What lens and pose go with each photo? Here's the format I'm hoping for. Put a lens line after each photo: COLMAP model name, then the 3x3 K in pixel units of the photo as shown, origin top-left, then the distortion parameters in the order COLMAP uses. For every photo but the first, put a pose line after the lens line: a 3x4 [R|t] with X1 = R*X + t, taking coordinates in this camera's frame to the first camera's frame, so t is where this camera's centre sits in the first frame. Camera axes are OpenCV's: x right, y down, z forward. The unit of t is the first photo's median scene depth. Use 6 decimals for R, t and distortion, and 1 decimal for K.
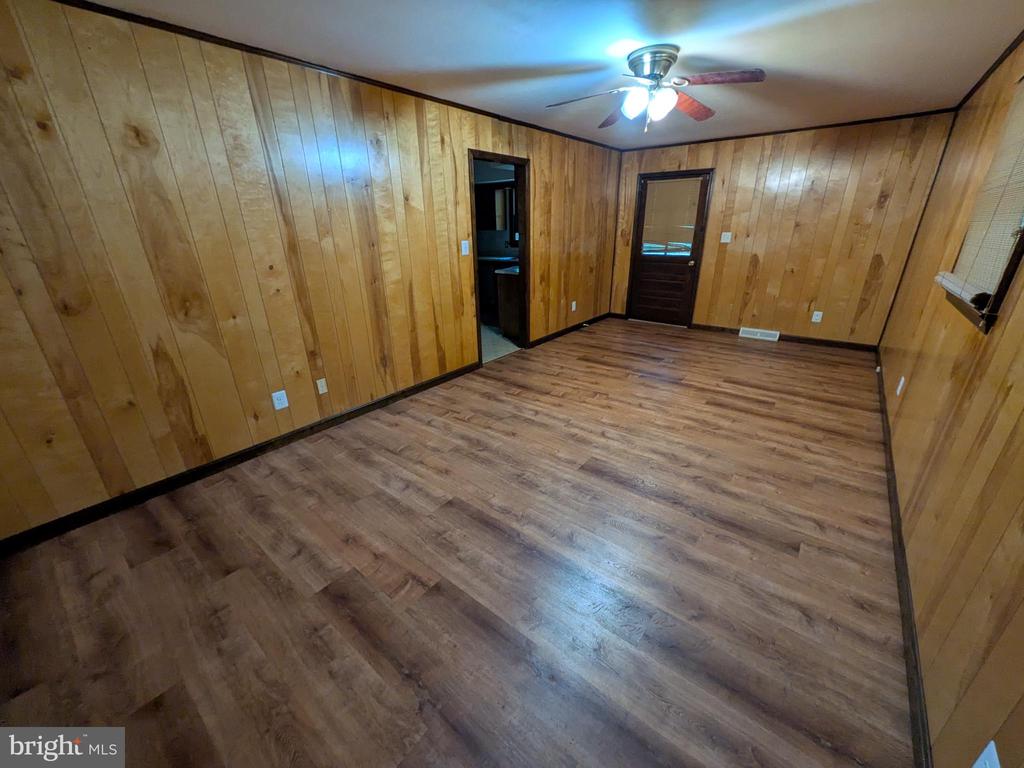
lens RADIAL K [[404.7, 0, 514.1], [0, 404.7, 384.9], [0, 0, 1]] dist [0.001222, -0.000506]
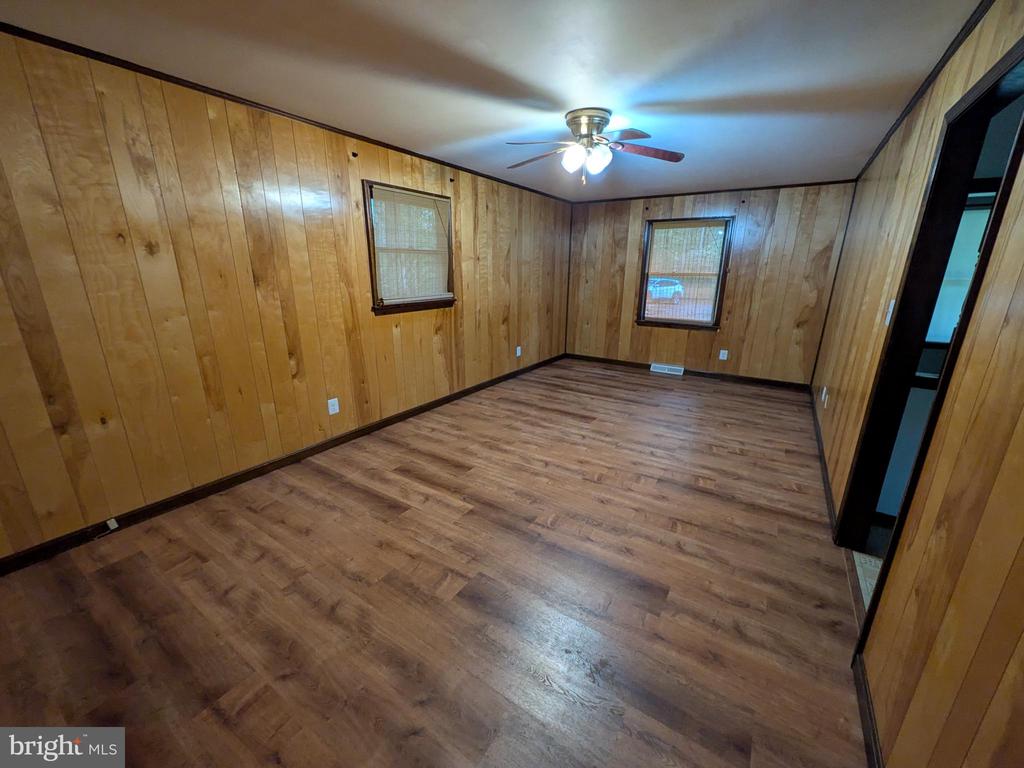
lens RADIAL K [[404.7, 0, 514.1], [0, 404.7, 384.9], [0, 0, 1]] dist [0.001222, -0.000506]
pose [[-0.995726, 0.030788, -0.087077, 0.454532], [-0.029752, 0.785630, 0.617980, -0.635999], [0.087437, 0.617930, -0.781356, 1.578447]]
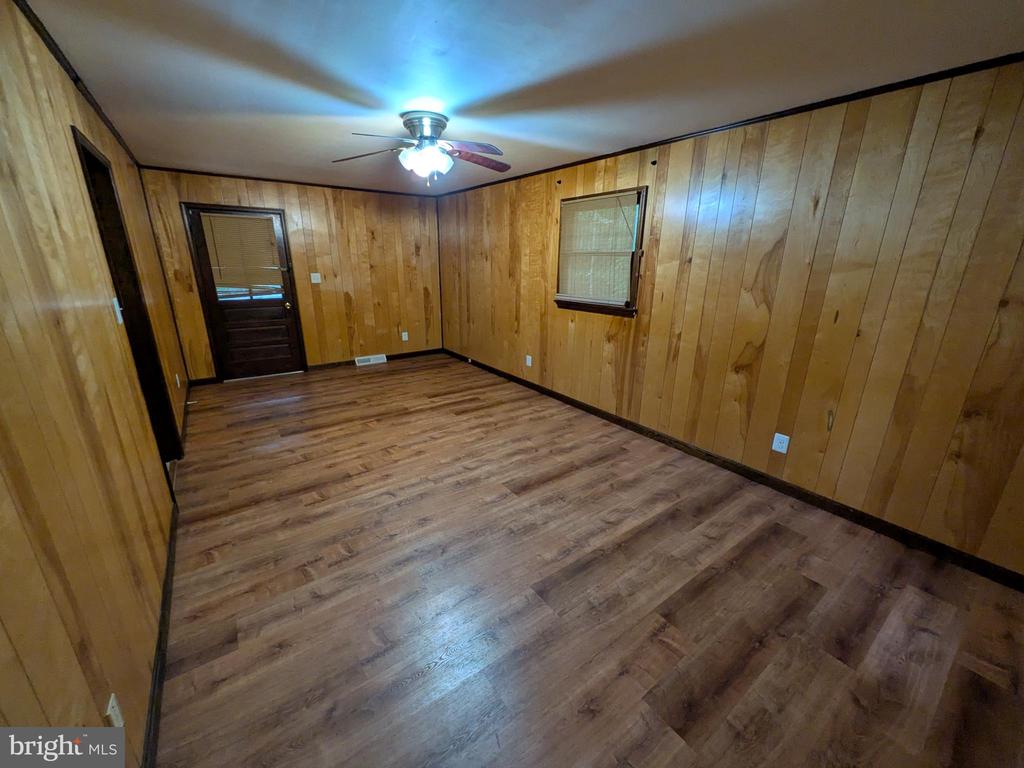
lens RADIAL K [[404.7, 0, 514.1], [0, 404.7, 384.9], [0, 0, 1]] dist [0.001222, -0.000506]
pose [[0.261702, -0.269164, 0.926857, -0.554295], [0.343516, 0.923416, 0.171172, -0.180059], [-0.901947, 0.273594, 0.334122, 0.428844]]
